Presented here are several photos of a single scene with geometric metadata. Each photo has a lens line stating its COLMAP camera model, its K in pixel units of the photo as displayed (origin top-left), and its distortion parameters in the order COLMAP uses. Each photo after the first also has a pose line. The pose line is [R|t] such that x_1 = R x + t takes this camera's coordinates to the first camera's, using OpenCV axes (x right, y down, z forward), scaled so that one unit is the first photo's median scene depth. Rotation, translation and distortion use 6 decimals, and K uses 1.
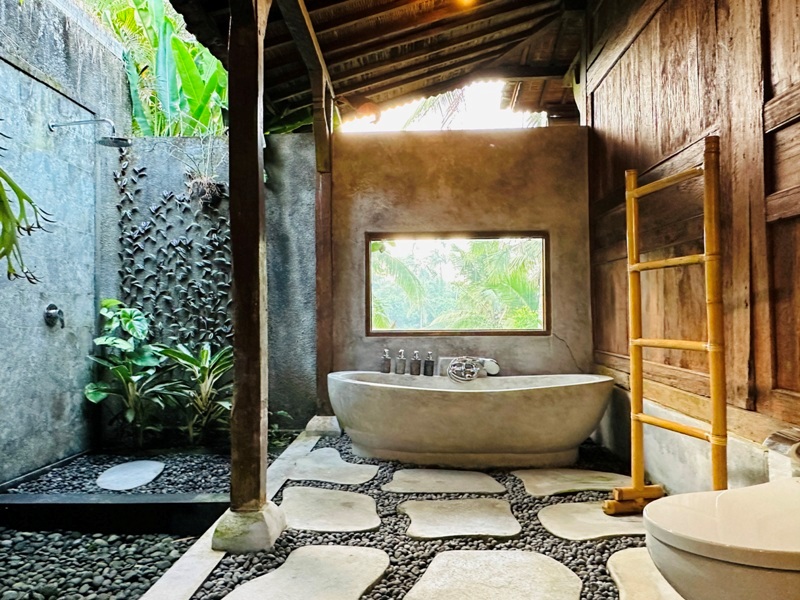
lens RADIAL K [[564.8, 0, 391.9], [0, 564.8, 303.4], [0, 0, 1]] dist [0.038877, -0.035030]
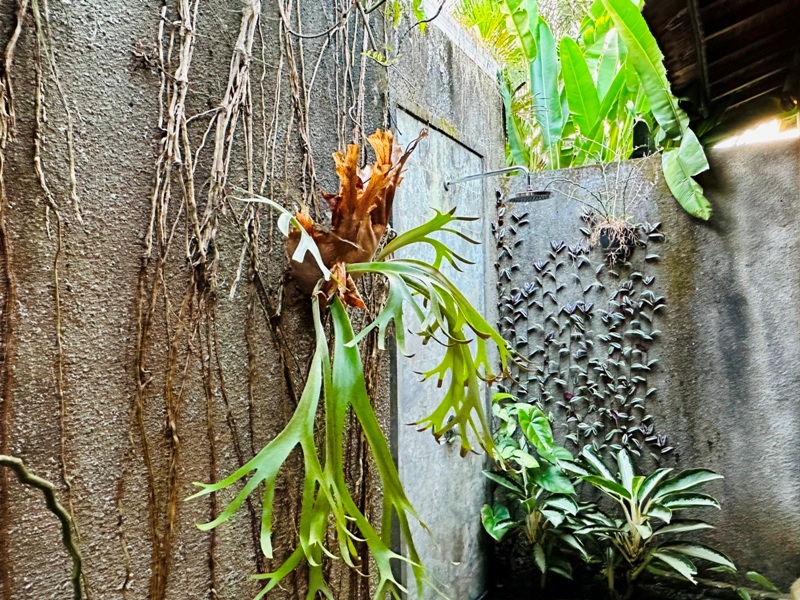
lens RADIAL K [[564.8, 0, 401.0], [0, 564.8, 295.3], [0, 0, 1]] dist [0.038877, -0.035030]
pose [[0.898019, -0.021444, -0.439434, -0.251028], [0.017824, 0.999765, -0.012363, -0.119775], [0.439596, 0.003270, 0.898190, 0.224798]]
